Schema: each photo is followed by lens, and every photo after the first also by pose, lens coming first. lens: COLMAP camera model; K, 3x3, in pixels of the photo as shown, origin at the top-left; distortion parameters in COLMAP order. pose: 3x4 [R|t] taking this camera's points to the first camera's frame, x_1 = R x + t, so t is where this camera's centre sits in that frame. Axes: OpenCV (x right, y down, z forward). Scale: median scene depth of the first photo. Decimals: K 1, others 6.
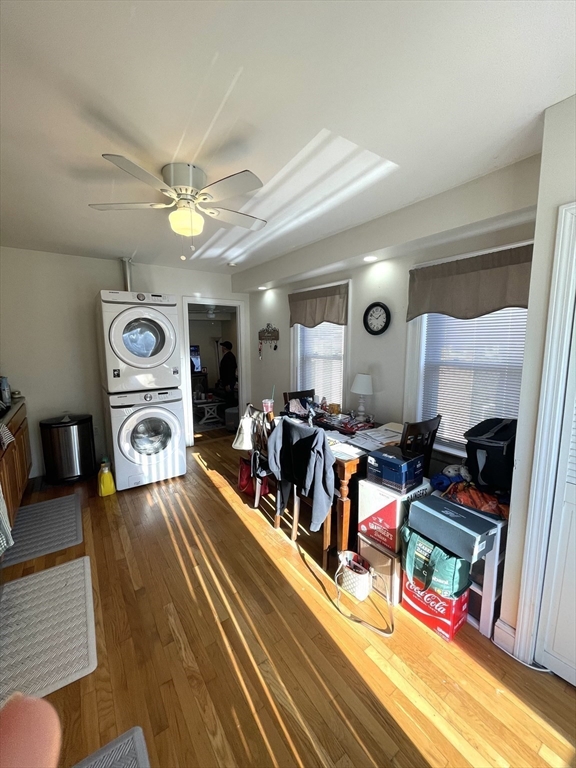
lens RADIAL K [[308.6, 0, 288.0], [0, 308.6, 381.7], [0, 0, 1]] dist [-0.001832, 0.000443]
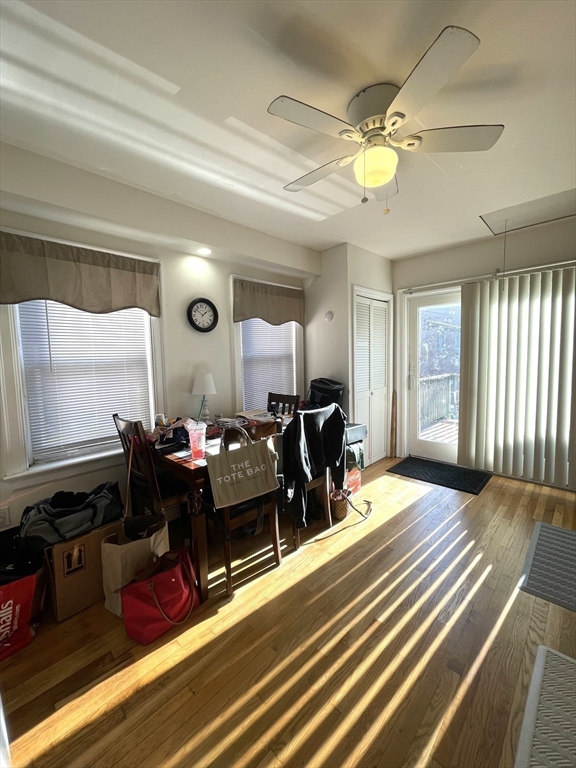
lens RADIAL K [[308.6, 0, 285.1], [0, 308.6, 379.3], [0, 0, 1]] dist [-0.001832, 0.000443]
pose [[-0.174081, -0.078357, 0.981609, -0.716763], [0.153754, 0.982440, 0.105691, -0.070335], [-0.972654, 0.169325, -0.158977, 0.936761]]
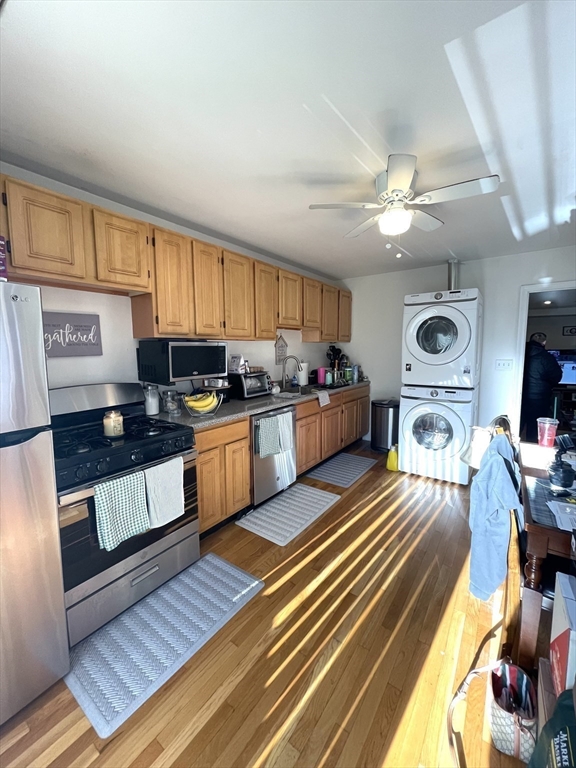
lens RADIAL K [[308.6, 0, 288.1], [0, 308.6, 382.6], [0, 0, 1]] dist [-0.001832, 0.000443]
pose [[0.323278, 0.108406, -0.940074, 0.393362], [-0.121277, 0.989971, 0.072455, -0.000669], [0.938501, 0.090587, 0.333183, 0.223517]]
